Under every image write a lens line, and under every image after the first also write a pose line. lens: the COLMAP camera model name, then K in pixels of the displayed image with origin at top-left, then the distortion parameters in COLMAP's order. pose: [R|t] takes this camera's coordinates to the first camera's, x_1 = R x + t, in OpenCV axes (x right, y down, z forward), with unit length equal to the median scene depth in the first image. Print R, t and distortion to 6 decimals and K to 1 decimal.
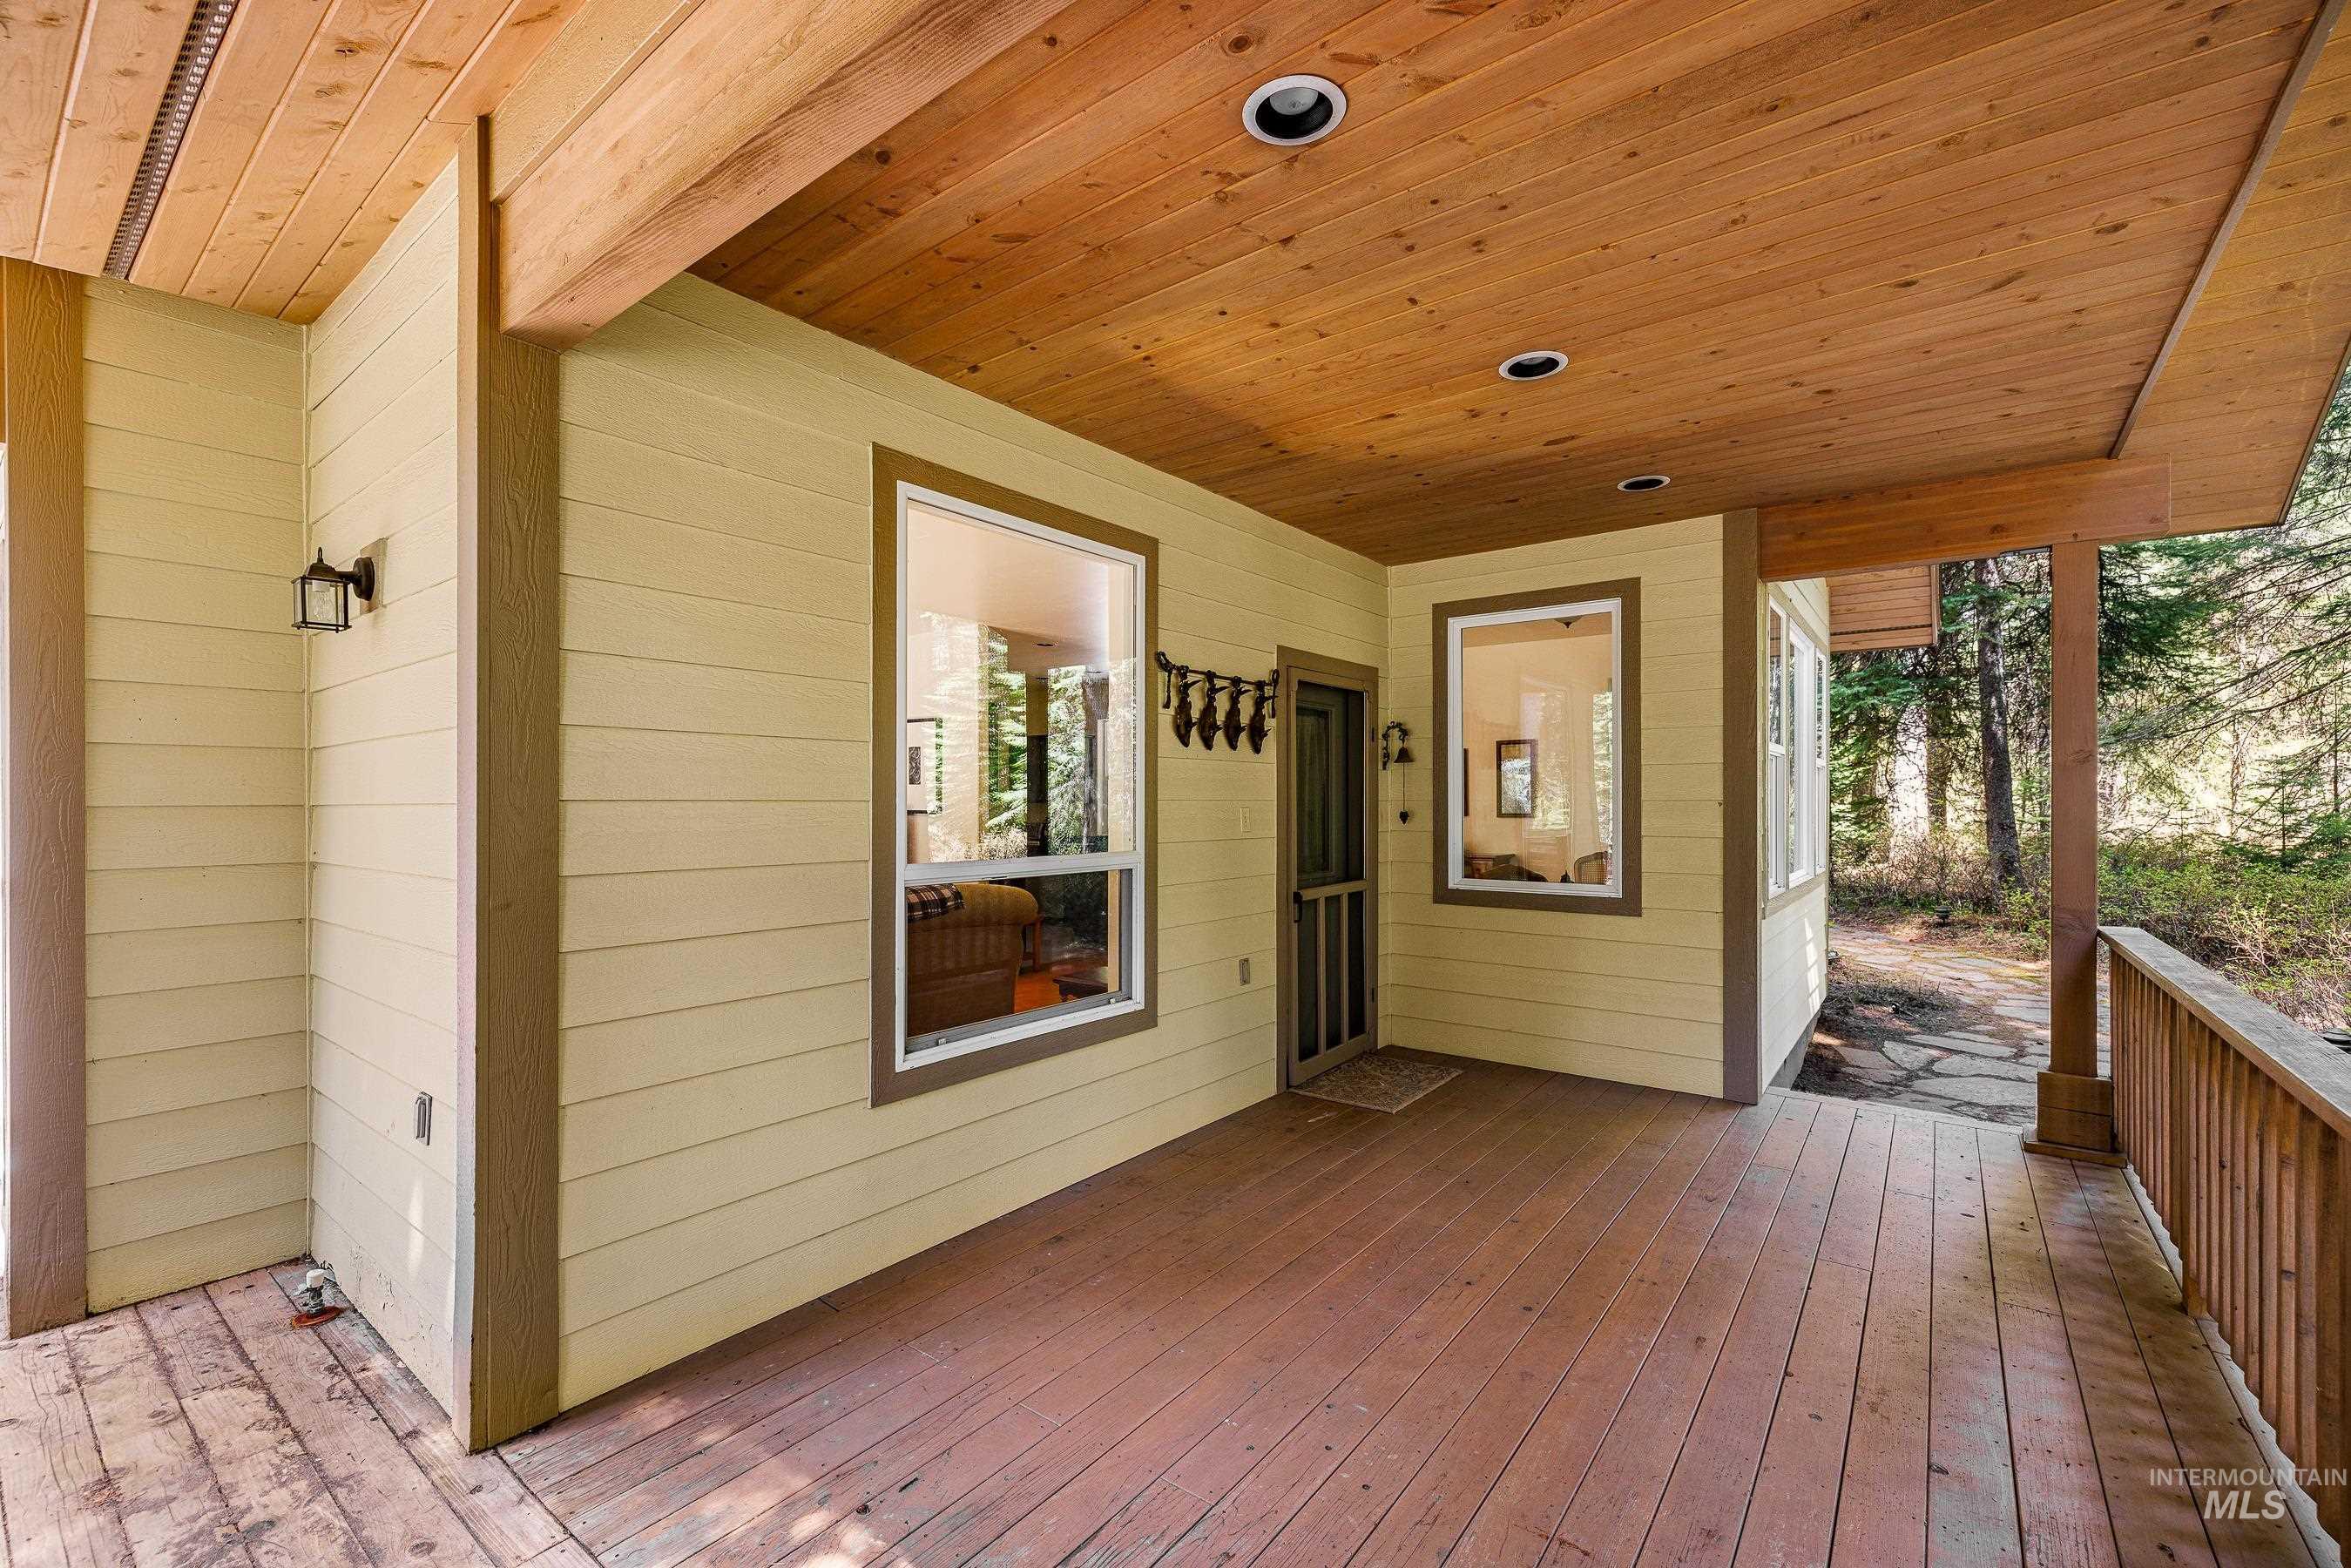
lens RADIAL K [[1005.0, 0, 1158.6], [0, 1005.0, 800.6], [0, 0, 1]] dist [-0.001820, -0.000092]
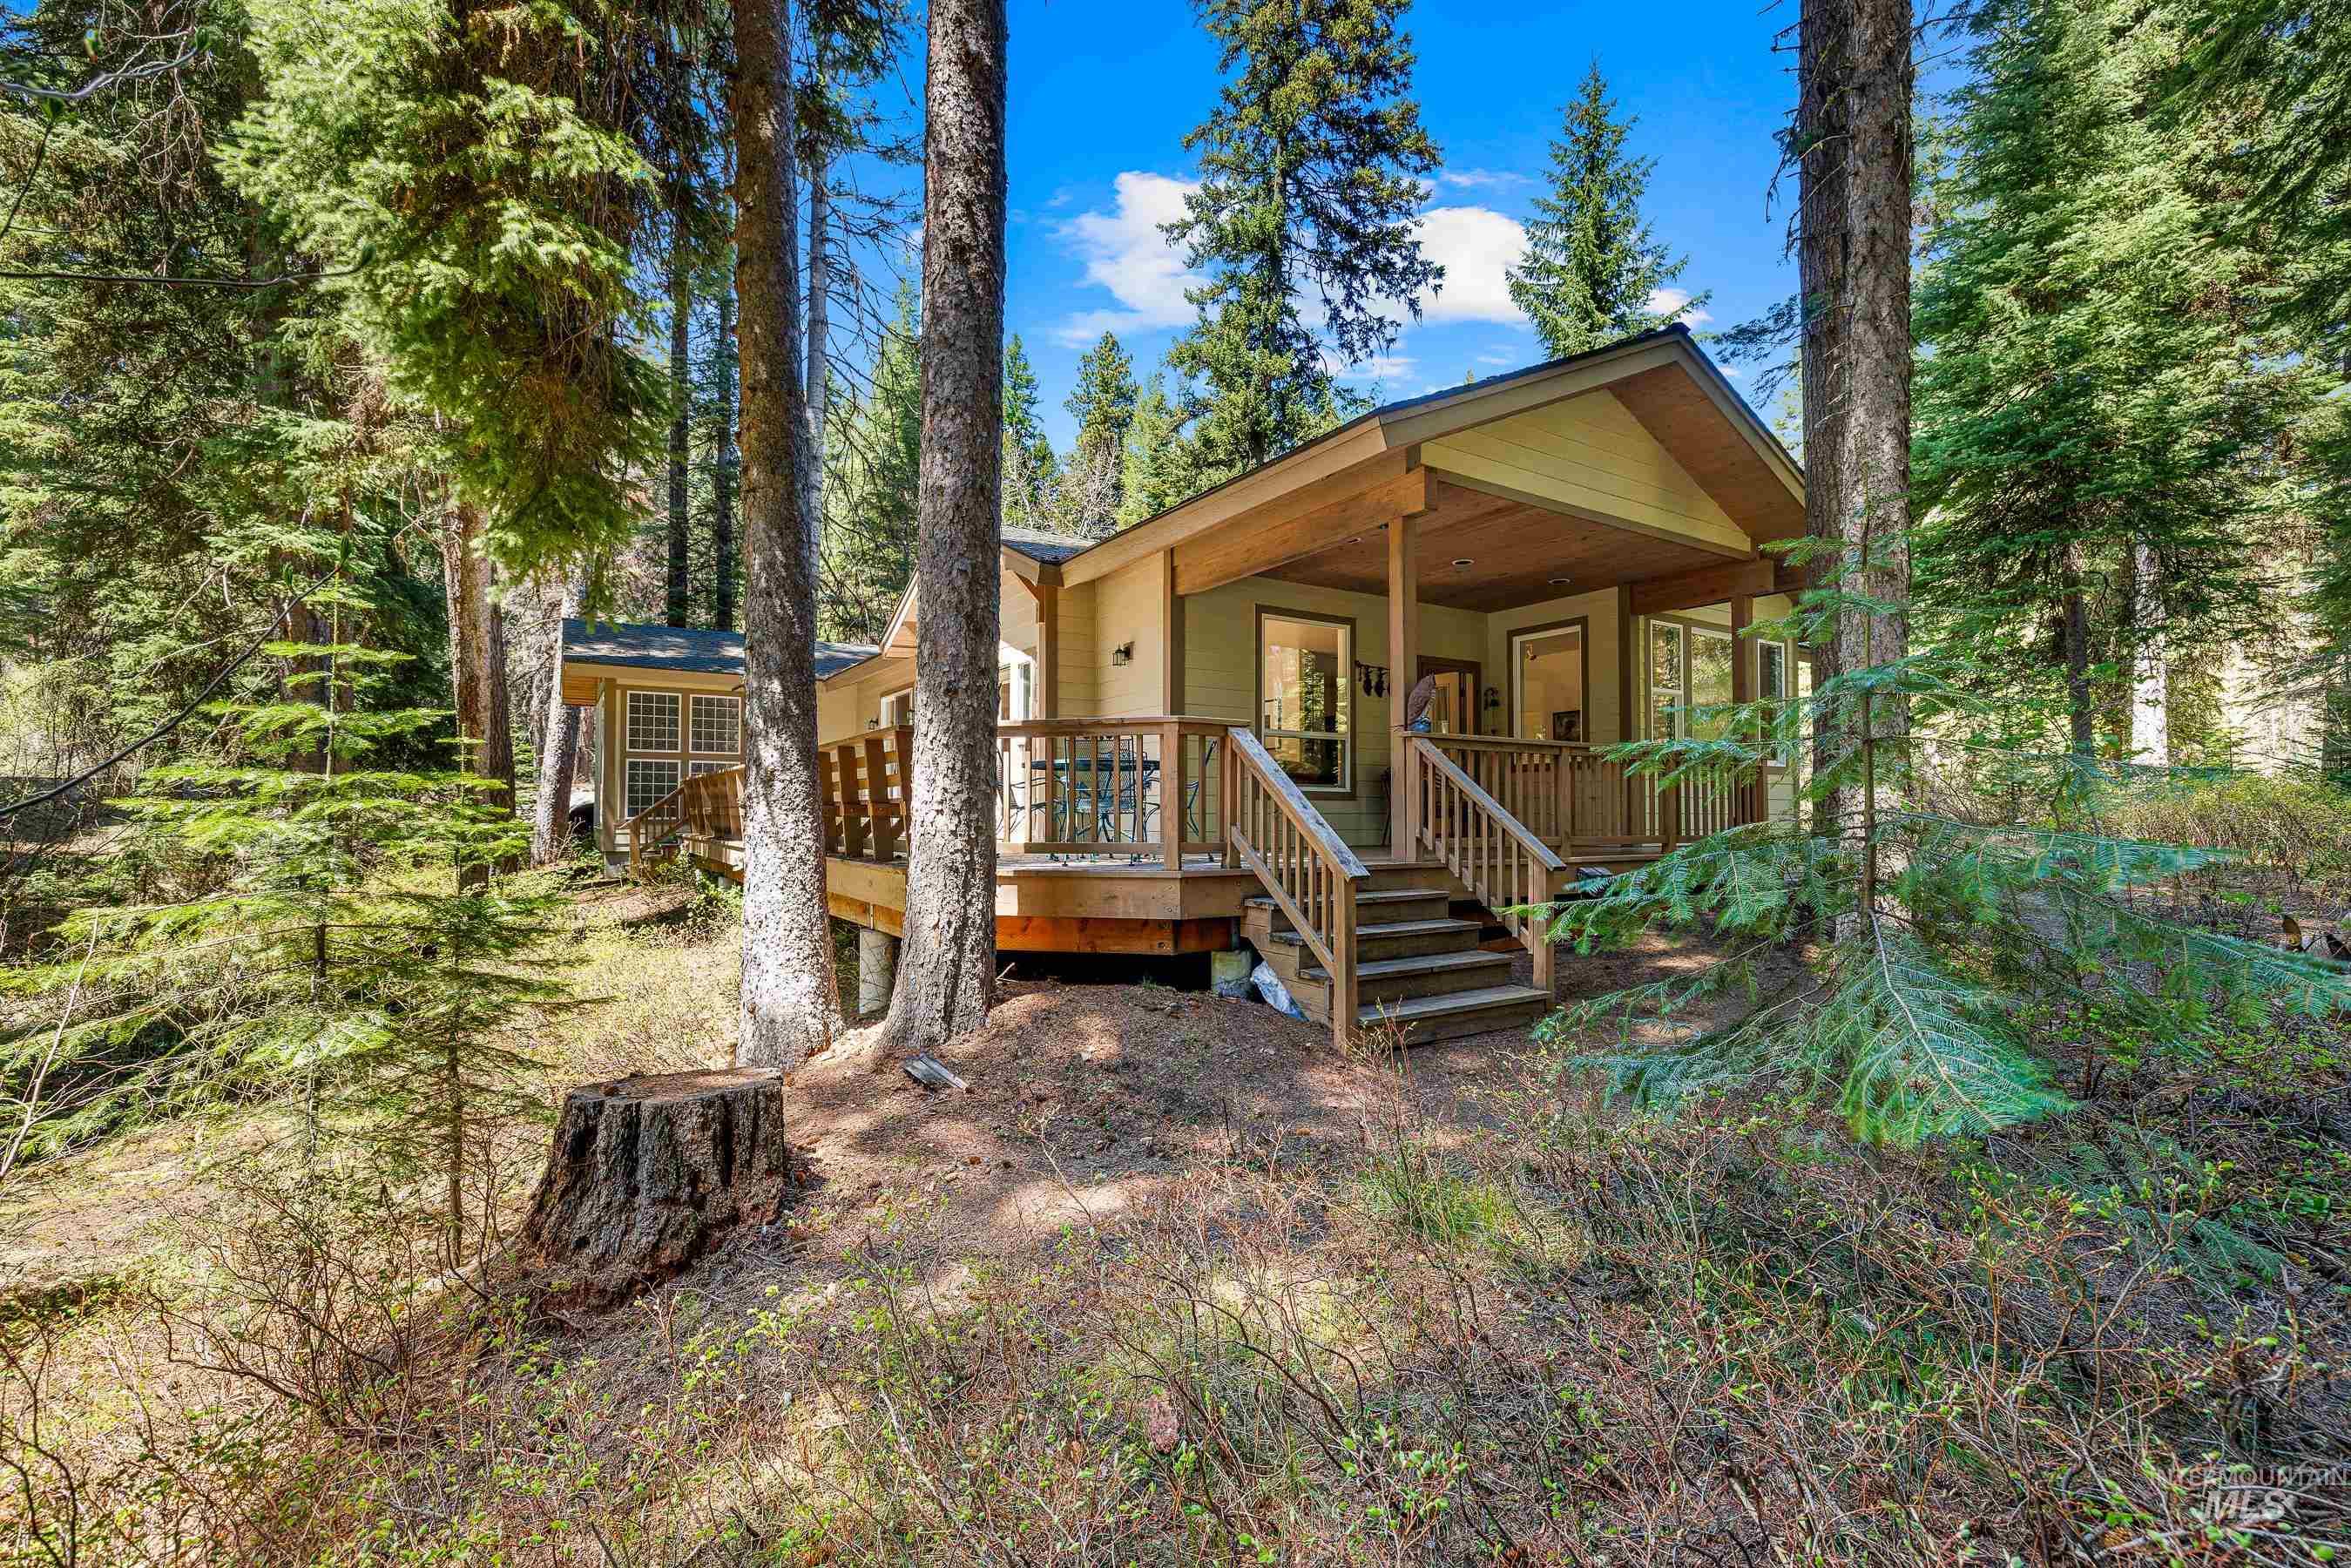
lens RADIAL K [[1005.0, 0, 1177.6], [0, 1005.0, 792.5], [0, 0, 1]] dist [-0.001820, -0.000092]
pose [[0.944501, -0.008580, -0.328396, 0.418522], [0.001401, 0.999755, -0.022090, 0.258312], [0.328505, 0.020404, 0.944282, -1.649532]]
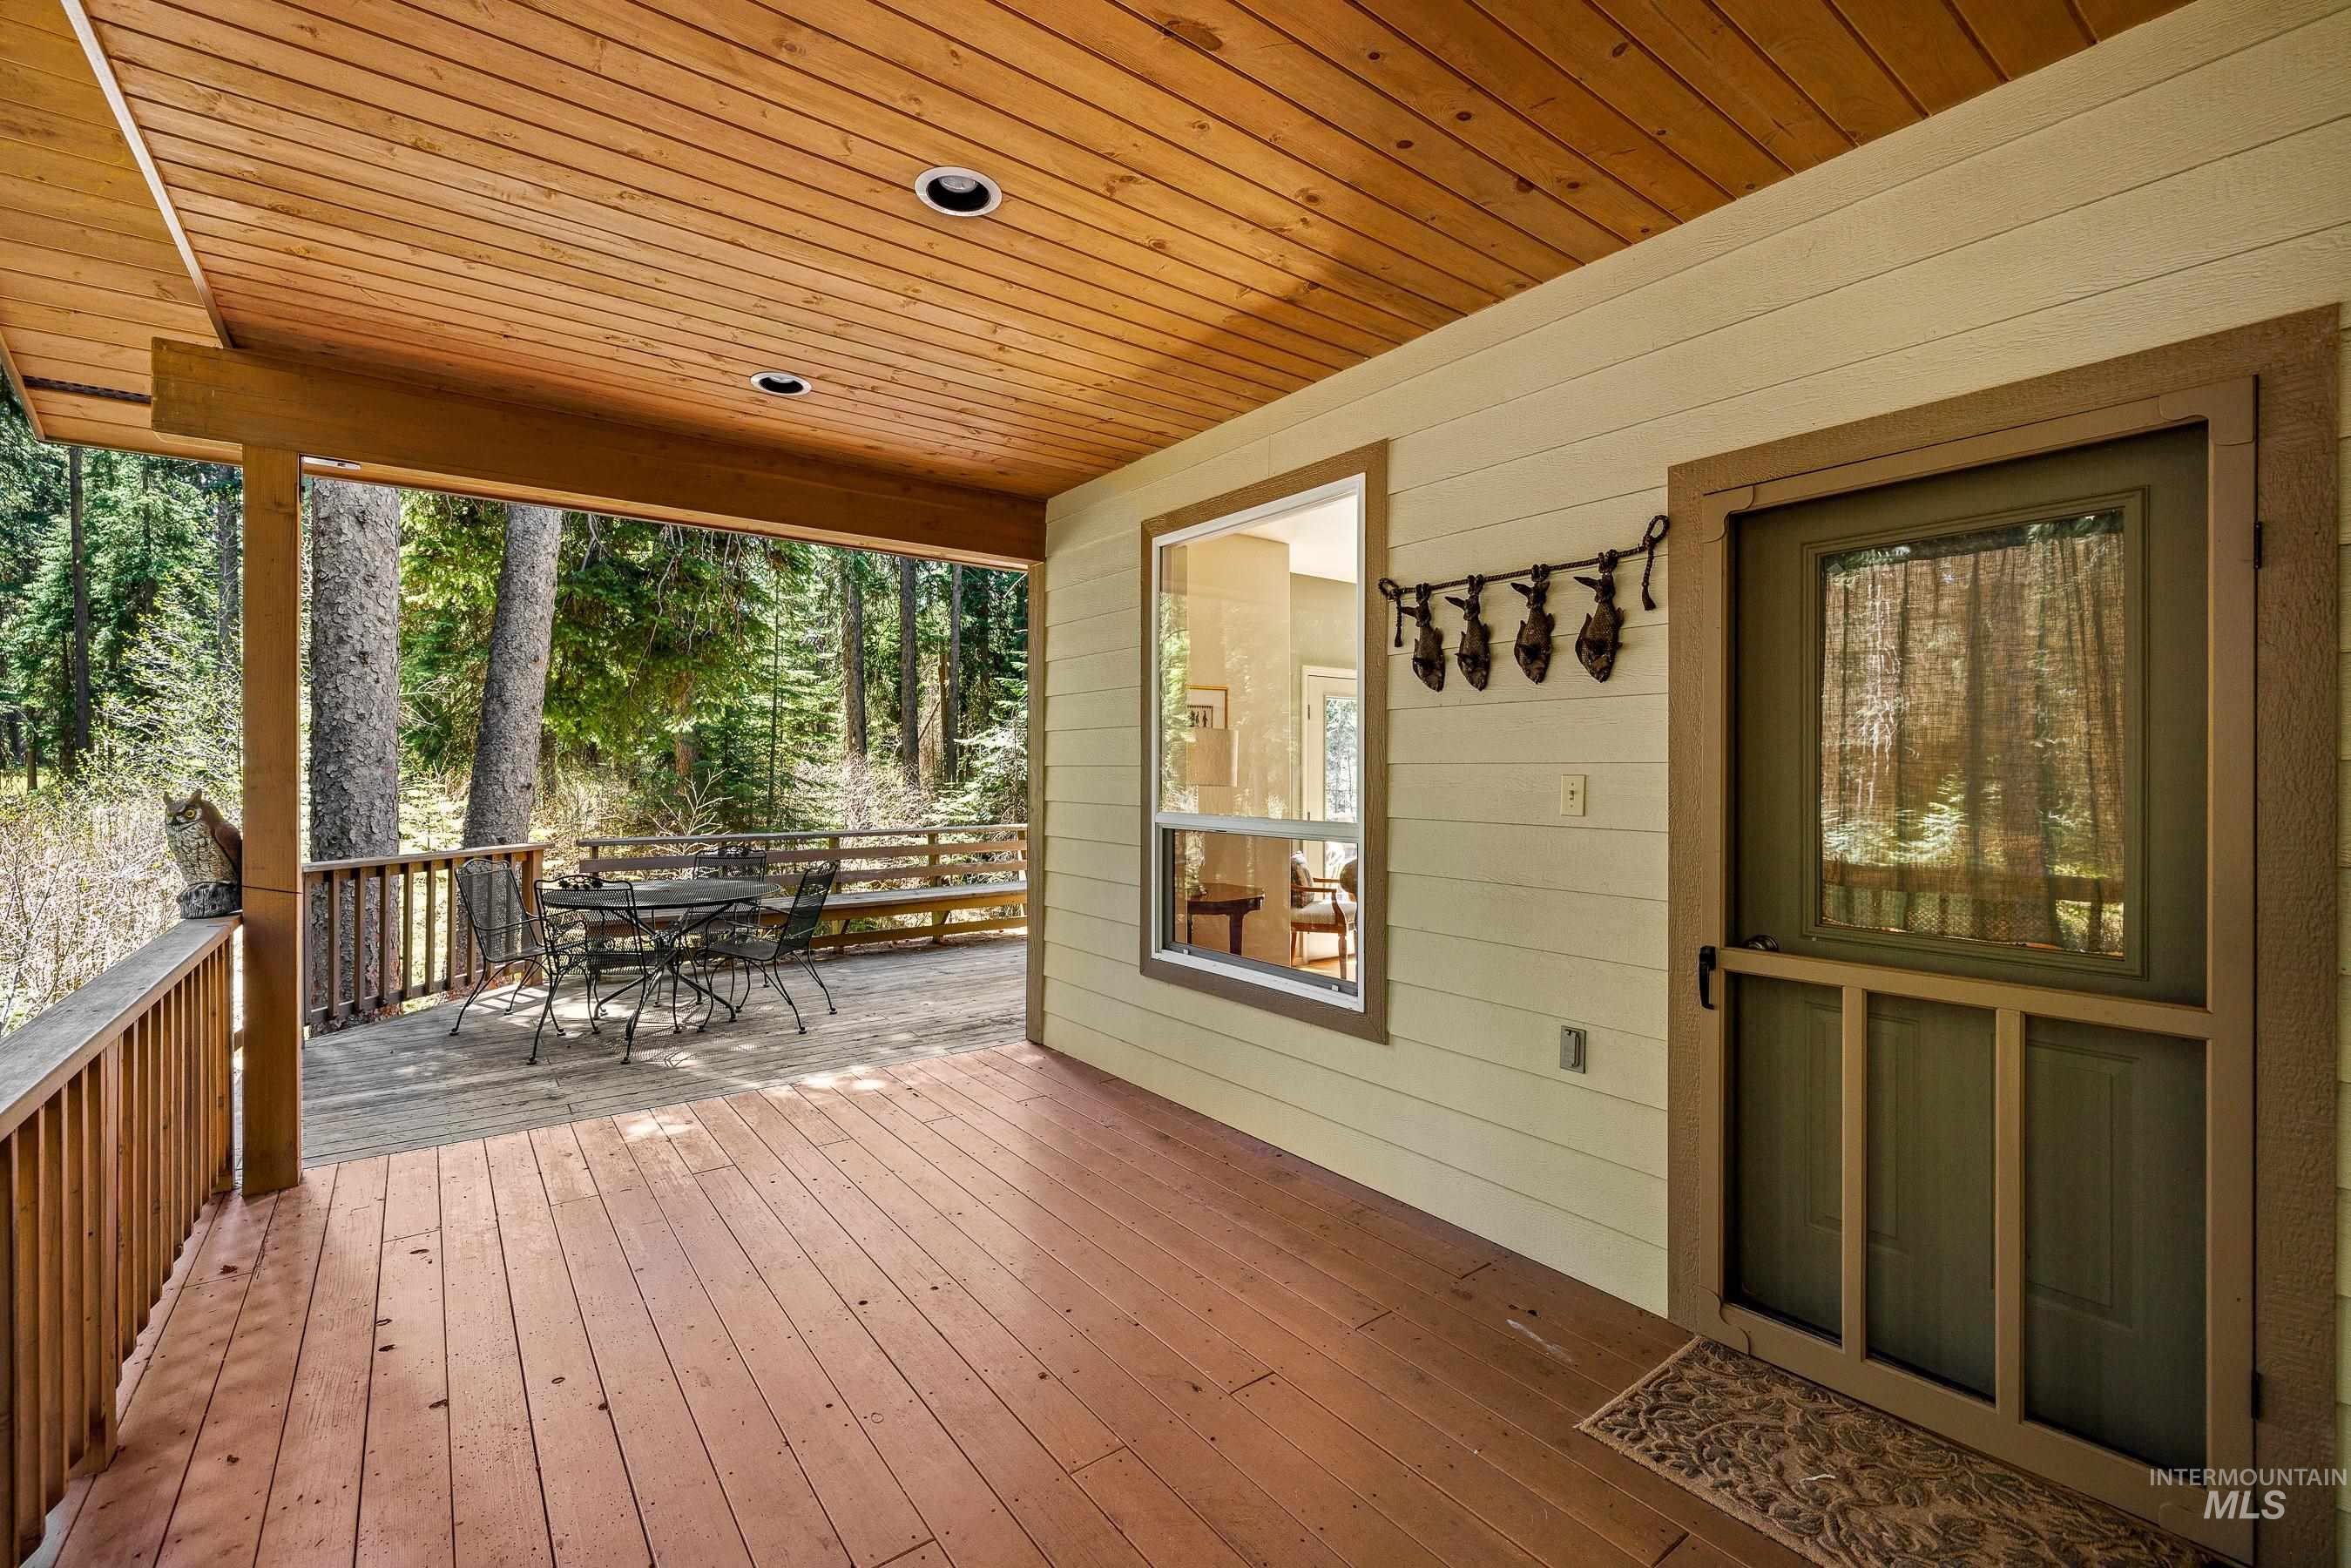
lens RADIAL K [[1005.0, 0, 1173.5], [0, 1005.0, 767.7], [0, 0, 1]] dist [-0.001820, -0.000092]
pose [[-0.264972, -0.000263, -0.964256, 0.807623], [0.000843, 1.000000, -0.000504, 0.002888], [0.964256, -0.000946, -0.264971, 1.034977]]
